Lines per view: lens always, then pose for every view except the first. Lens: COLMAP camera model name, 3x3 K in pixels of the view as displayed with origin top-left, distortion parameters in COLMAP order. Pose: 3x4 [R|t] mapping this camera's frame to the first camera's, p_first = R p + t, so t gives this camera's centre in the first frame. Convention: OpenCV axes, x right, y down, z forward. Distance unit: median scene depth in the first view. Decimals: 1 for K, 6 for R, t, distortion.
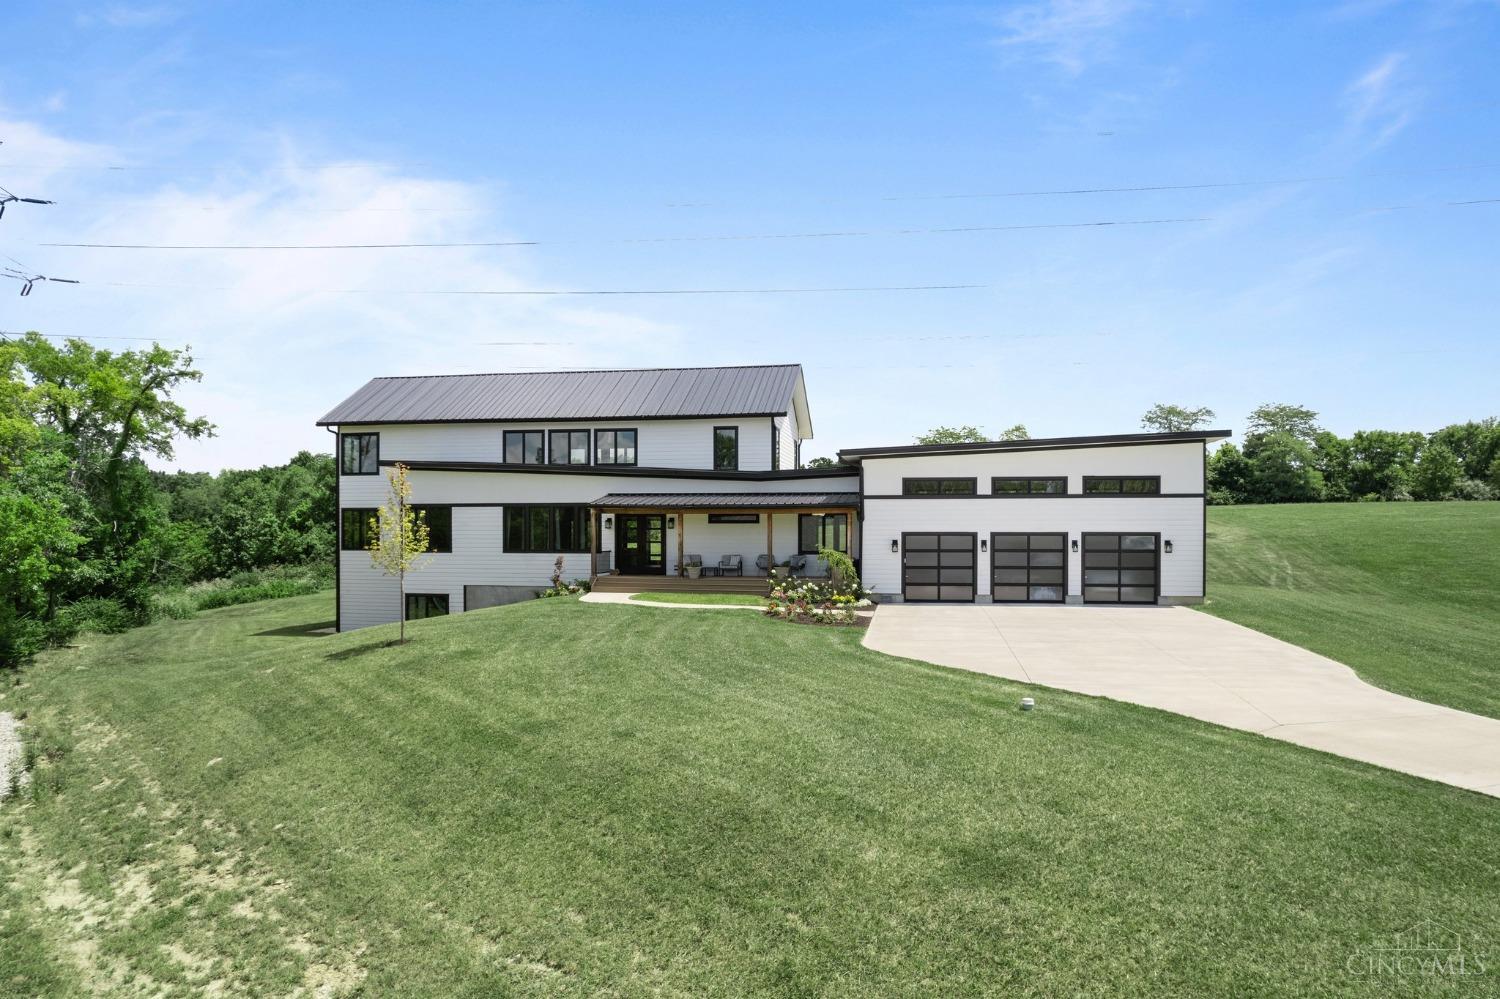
lens RADIAL K [[927.4, 0, 750.0], [0, 927.4, 499.5], [0, 0, 1]] dist [-0.018736, -0.001023]
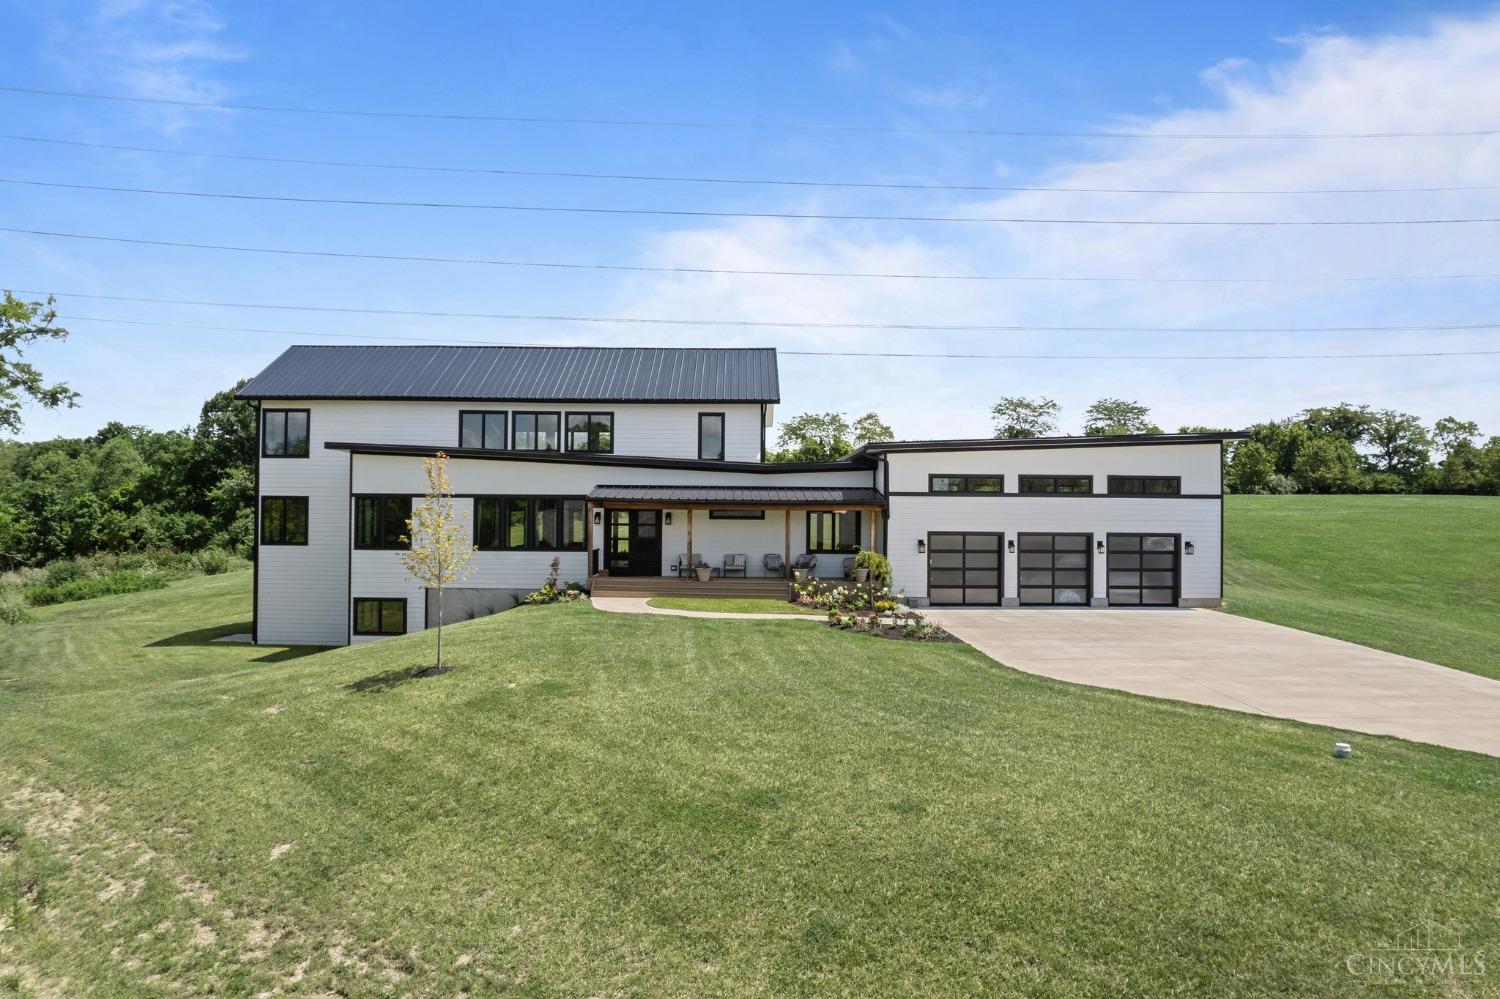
lens RADIAL K [[932.1, 0, 751.6], [0, 932.1, 460.6], [0, 0, 1]] dist [-0.023658, 0.003892]
pose [[0.984560, 0.018730, 0.174045, -0.168364], [-0.014795, 0.999605, -0.023878, -0.011087], [-0.174423, 0.020934, 0.984448, 0.090237]]
